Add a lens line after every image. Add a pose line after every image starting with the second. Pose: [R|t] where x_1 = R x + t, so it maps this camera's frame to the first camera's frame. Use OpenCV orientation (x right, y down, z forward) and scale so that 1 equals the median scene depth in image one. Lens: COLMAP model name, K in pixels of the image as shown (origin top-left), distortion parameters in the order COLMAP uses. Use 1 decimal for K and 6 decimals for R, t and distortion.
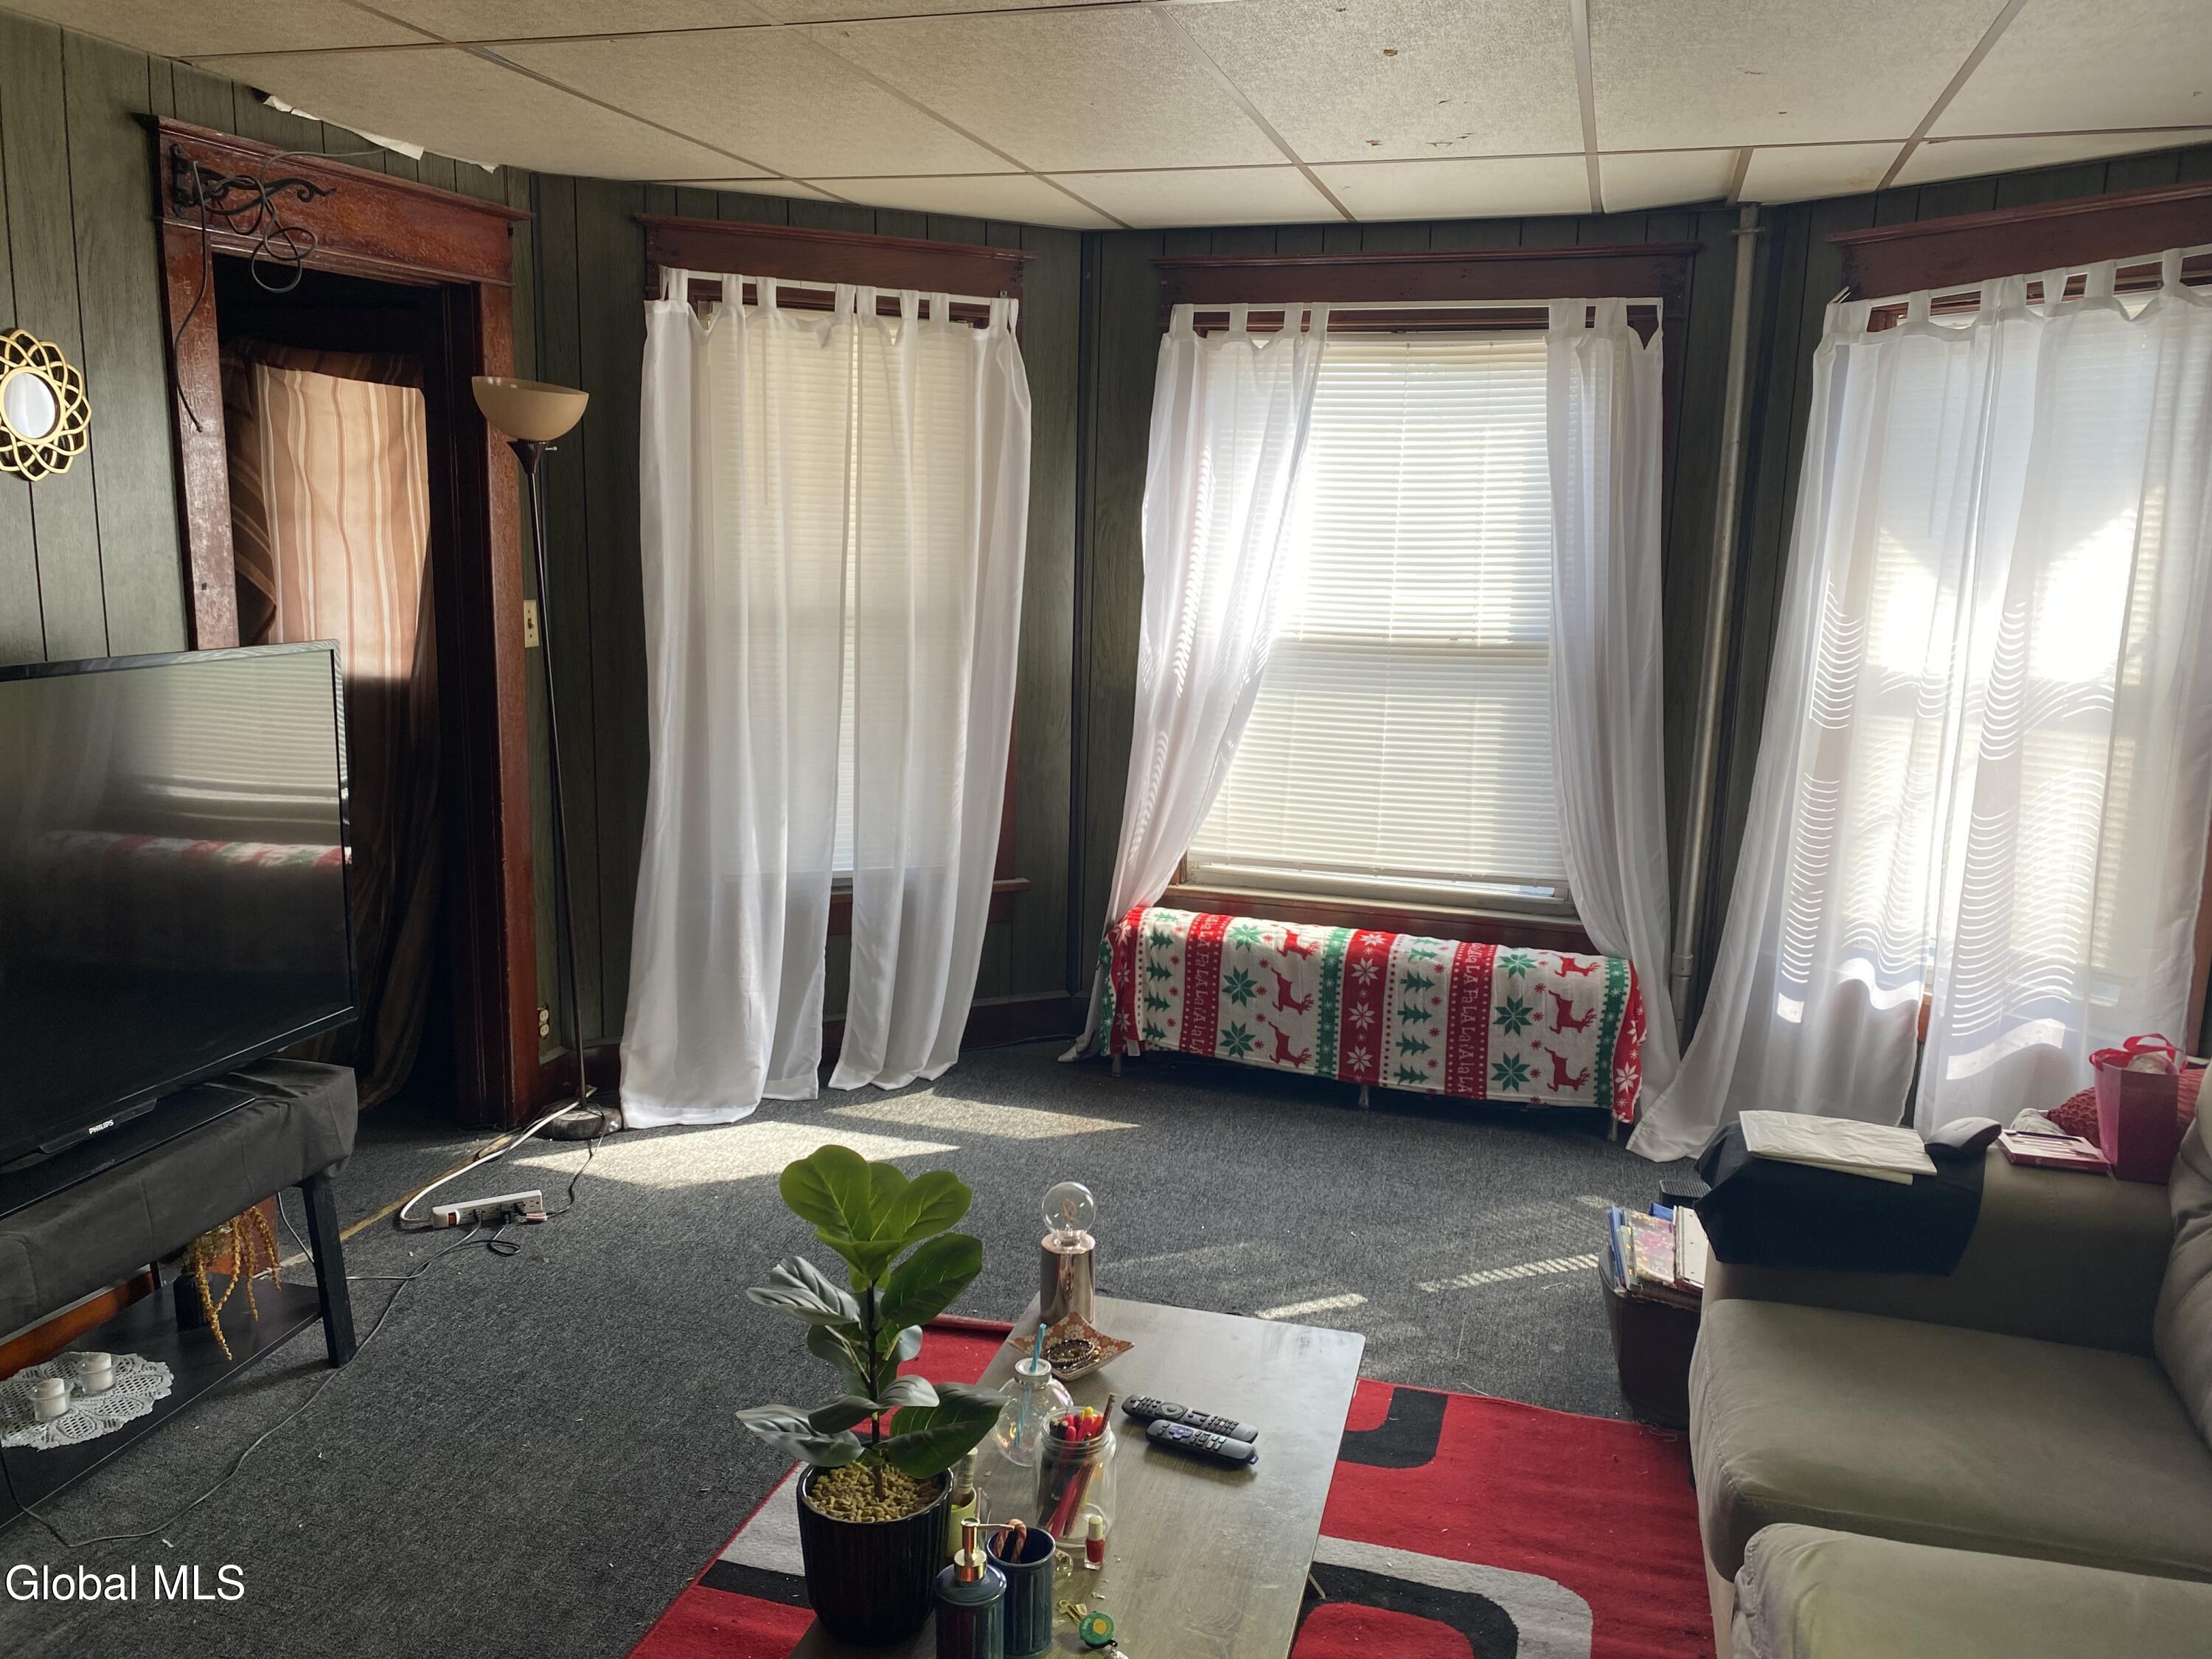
lens RADIAL K [[1677.2, 0, 1103.6], [0, 1677.2, 819.8], [0, 0, 1]] dist [0.047252, -0.068801]
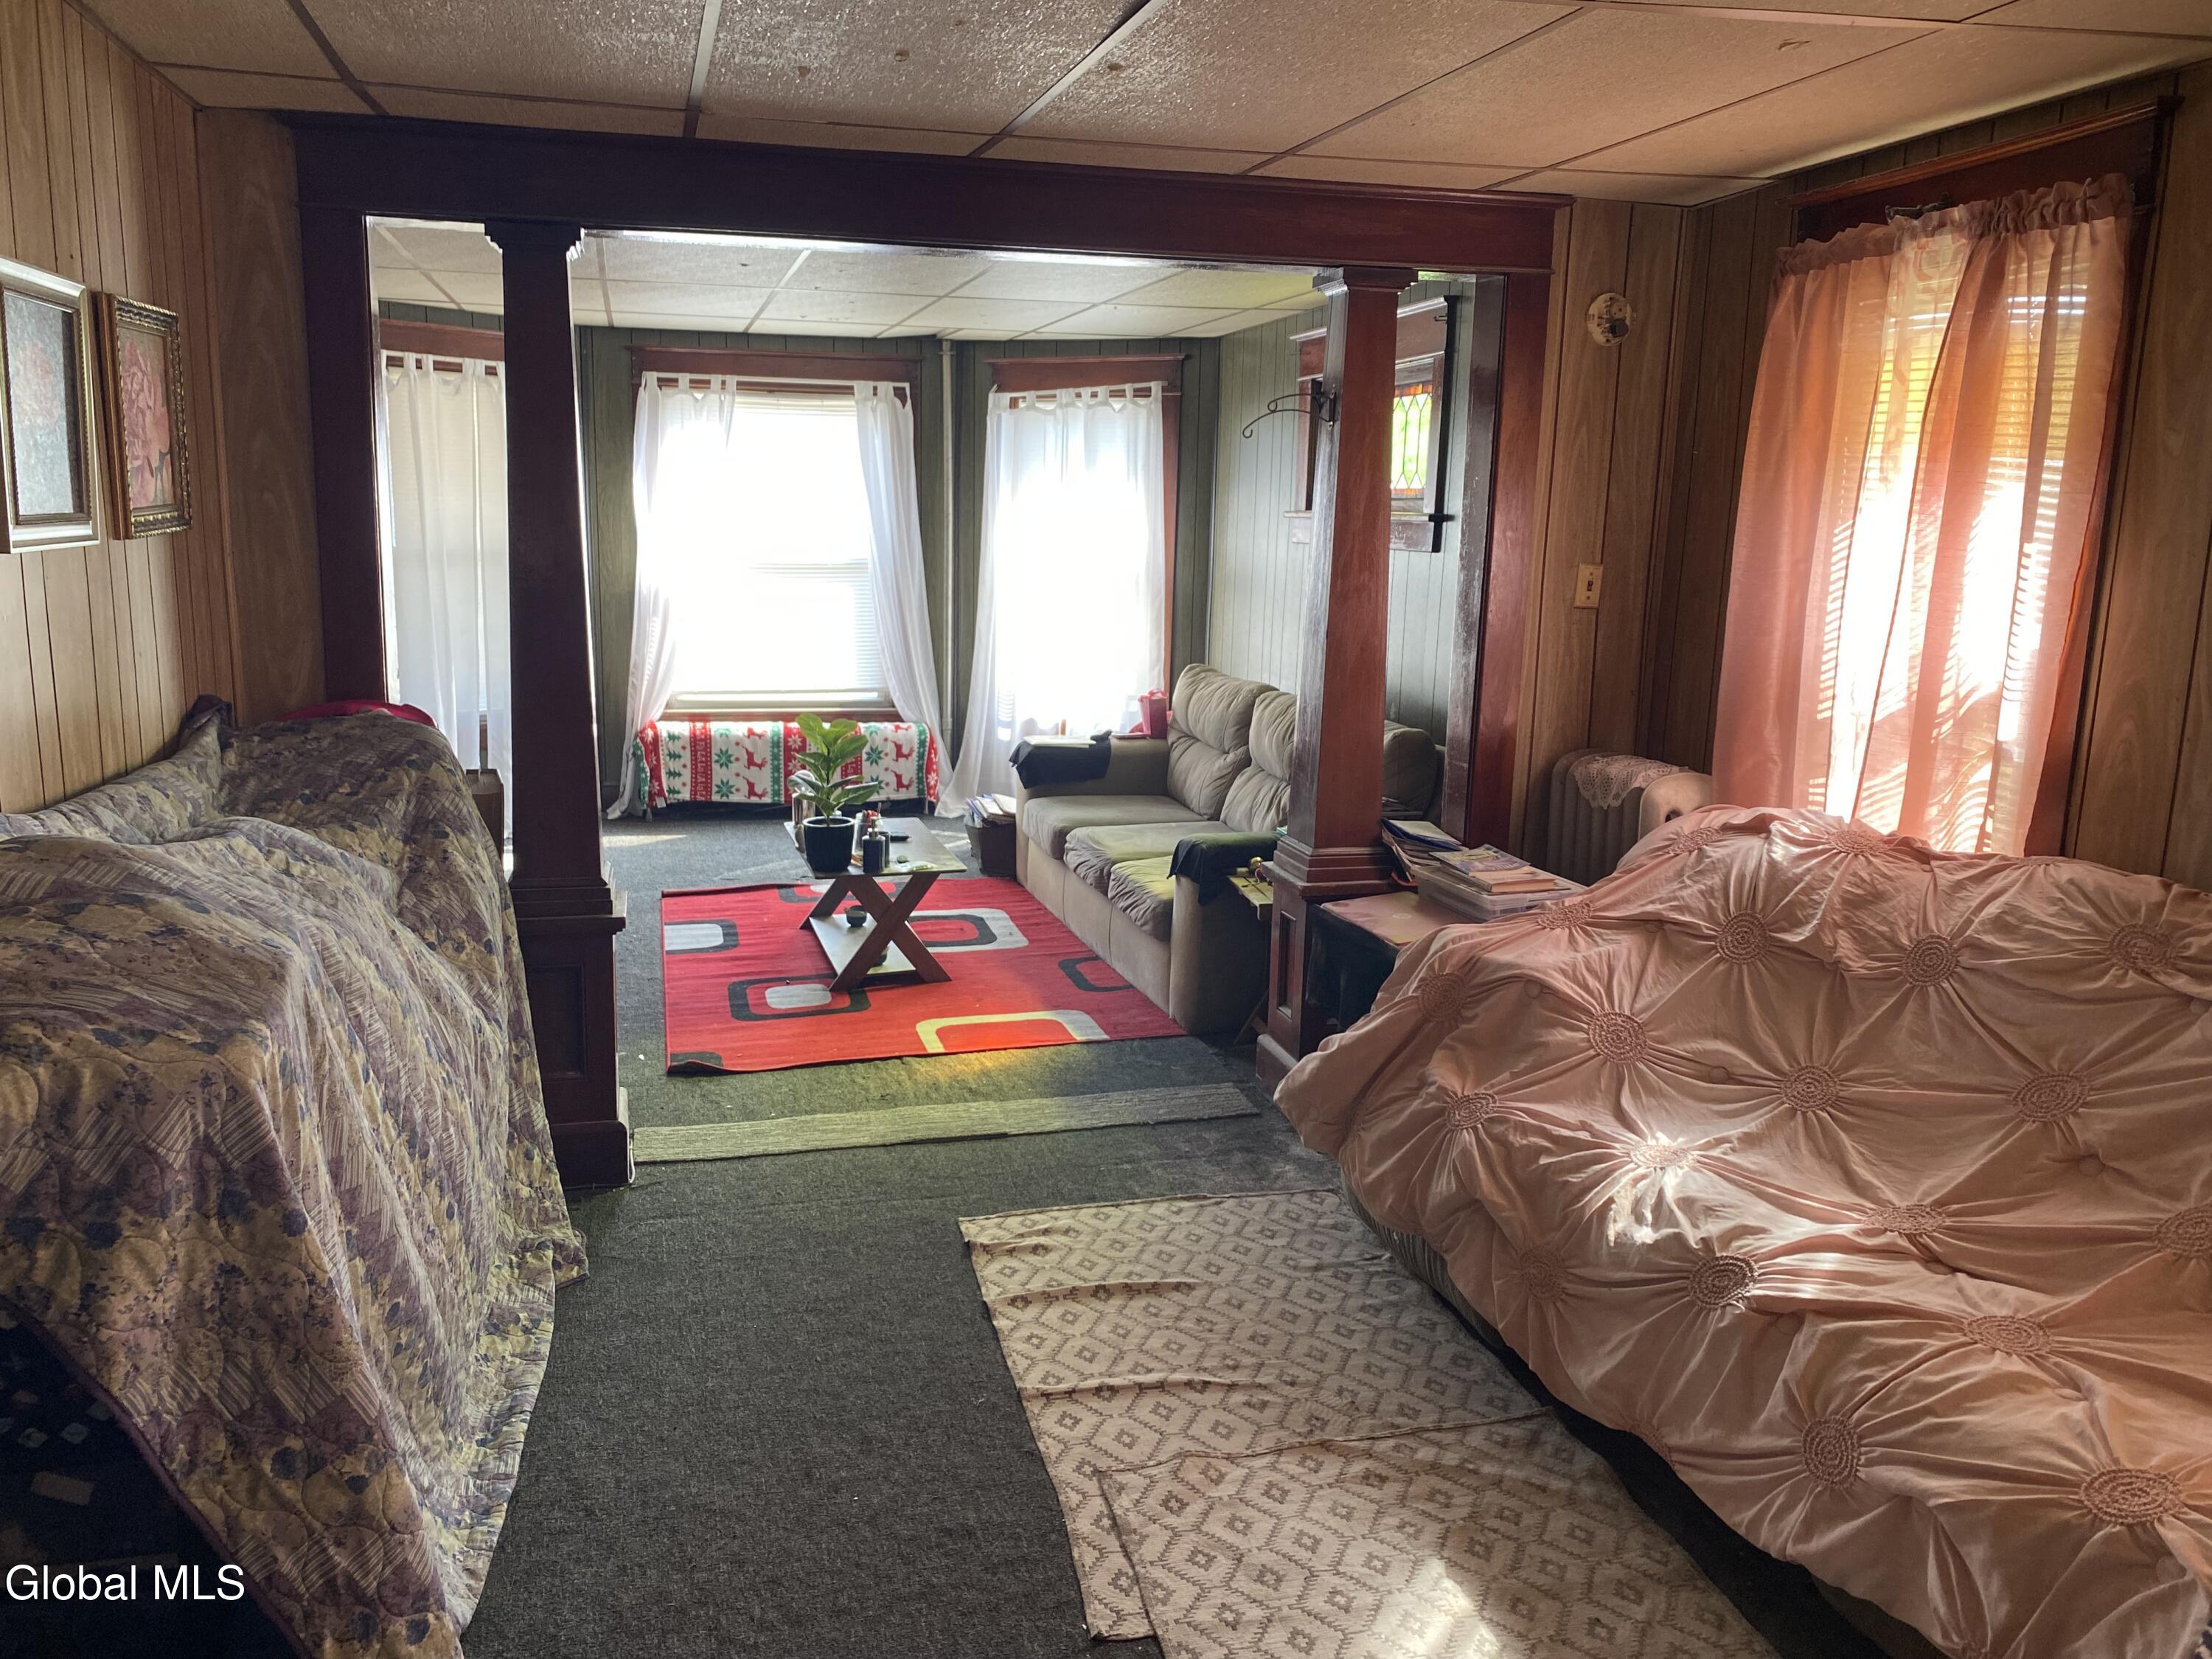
lens RADIAL K [[1677.2, 0, 1103.6], [0, 1677.2, 819.8], [0, 0, 1]] dist [0.047252, -0.068801]
pose [[0.847391, -0.105596, 0.520363, -0.530020], [0.089646, 0.994409, 0.055808, 0.103438], [-0.523346, -0.000643, 0.852120, -0.759260]]
